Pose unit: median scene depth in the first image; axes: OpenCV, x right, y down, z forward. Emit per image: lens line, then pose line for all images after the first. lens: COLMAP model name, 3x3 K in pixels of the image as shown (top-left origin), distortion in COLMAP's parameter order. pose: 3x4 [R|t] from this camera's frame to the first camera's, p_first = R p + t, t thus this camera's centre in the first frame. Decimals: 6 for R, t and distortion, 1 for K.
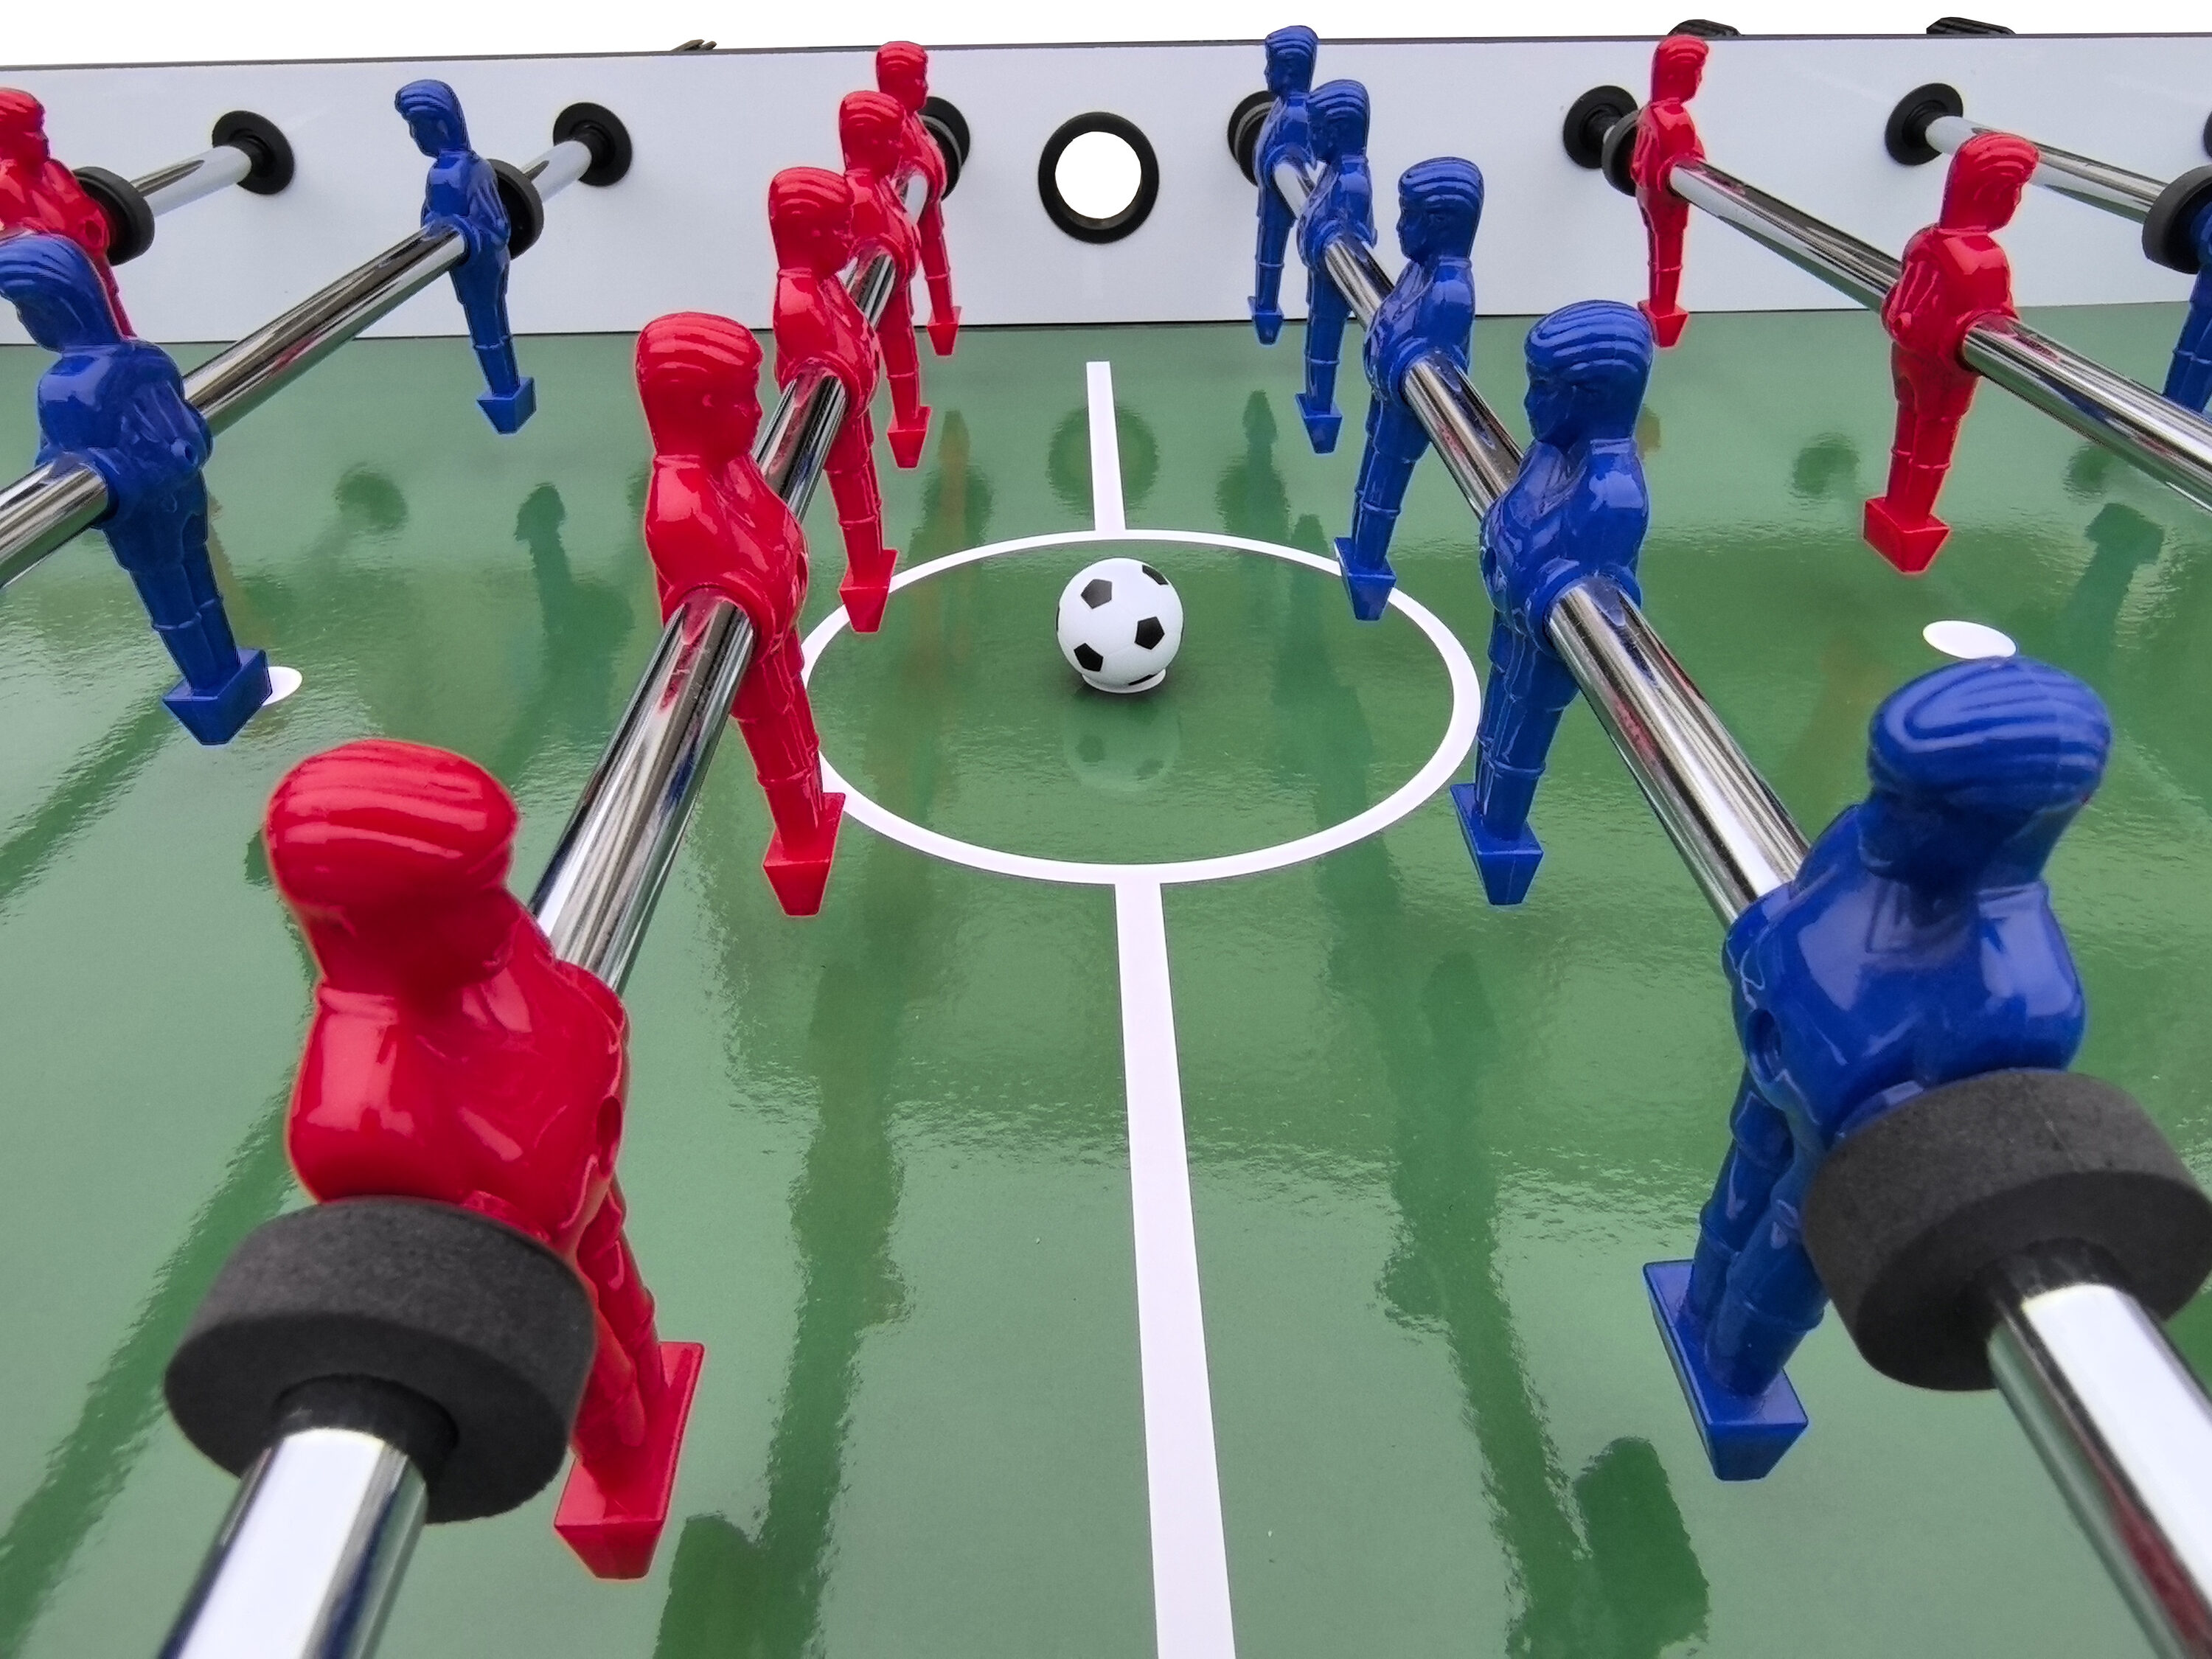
lens RADIAL K [[1371.7, 0, 1106.0], [0, 1371.7, 829.5], [0, 0, 1]] dist [-0.003651, -0.004374]
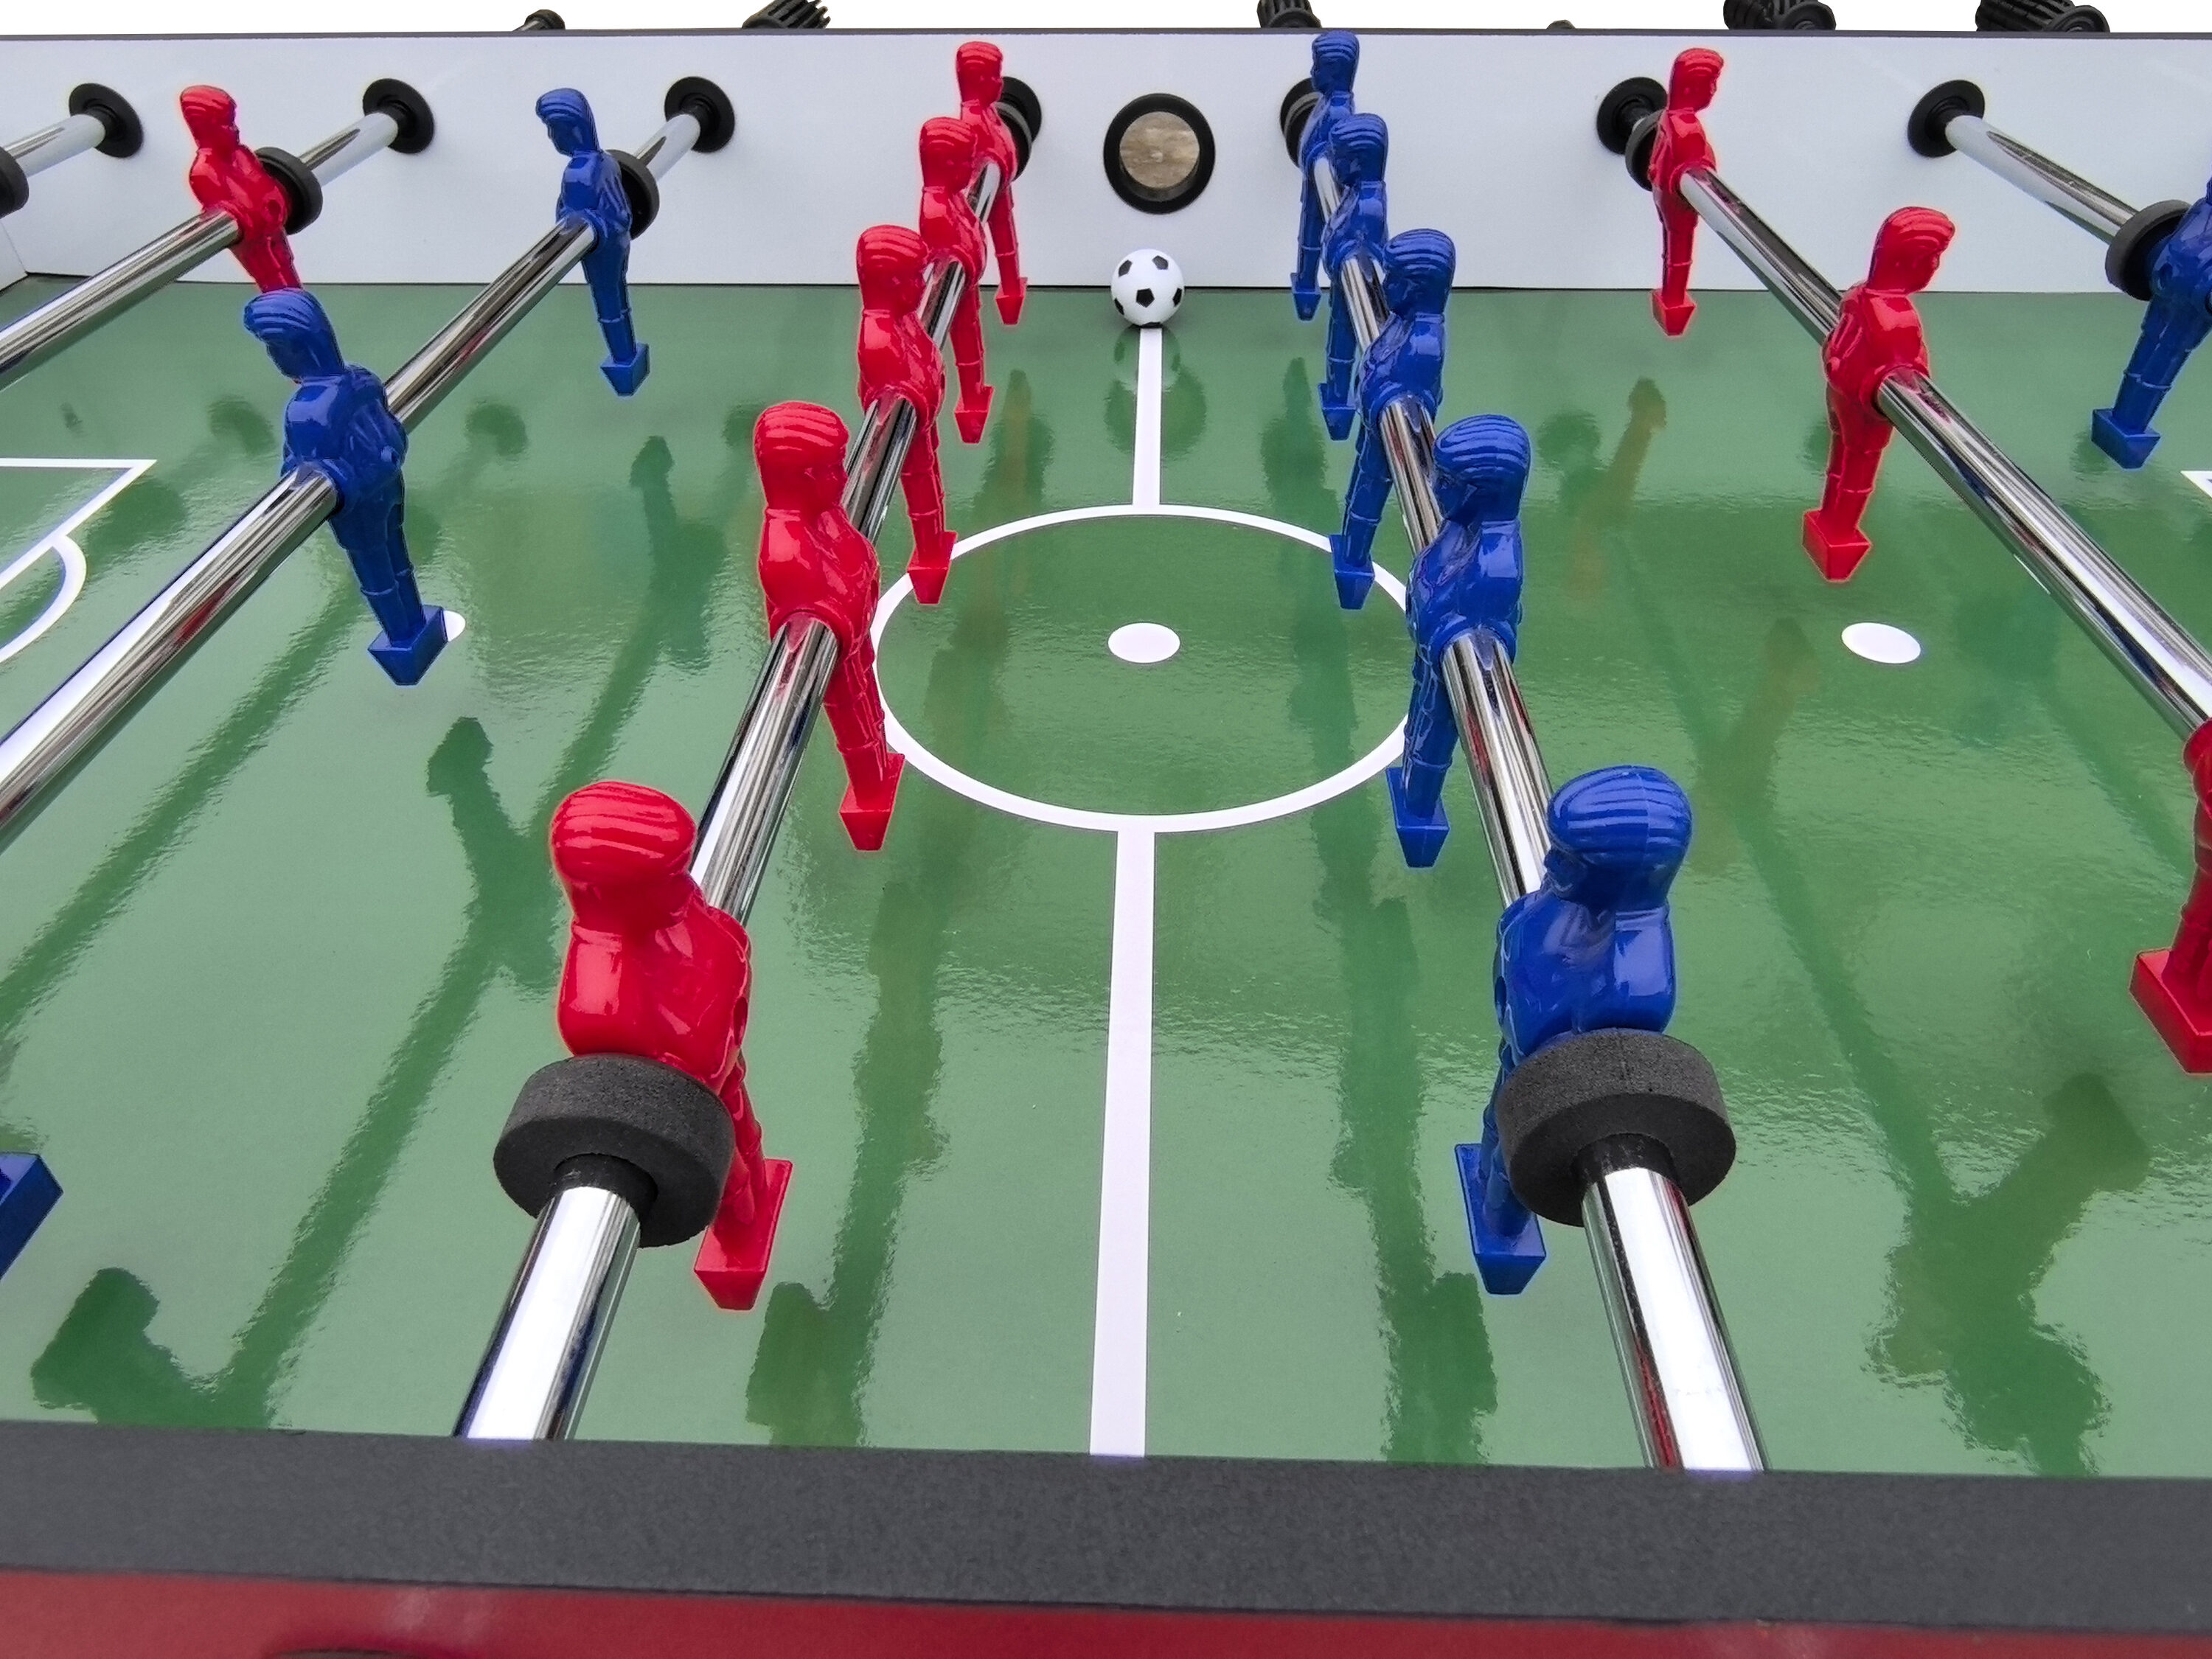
lens RADIAL K [[1364.6, 0, 1106.0], [0, 1364.6, 829.5], [0, 0, 1]] dist [-0.003786, -0.000680]
pose [[0.997919, 0.044741, -0.046428, 0.049365], [-0.040771, 0.995698, 0.083208, -0.059984], [0.049951, -0.081142, 0.995450, -0.217475]]
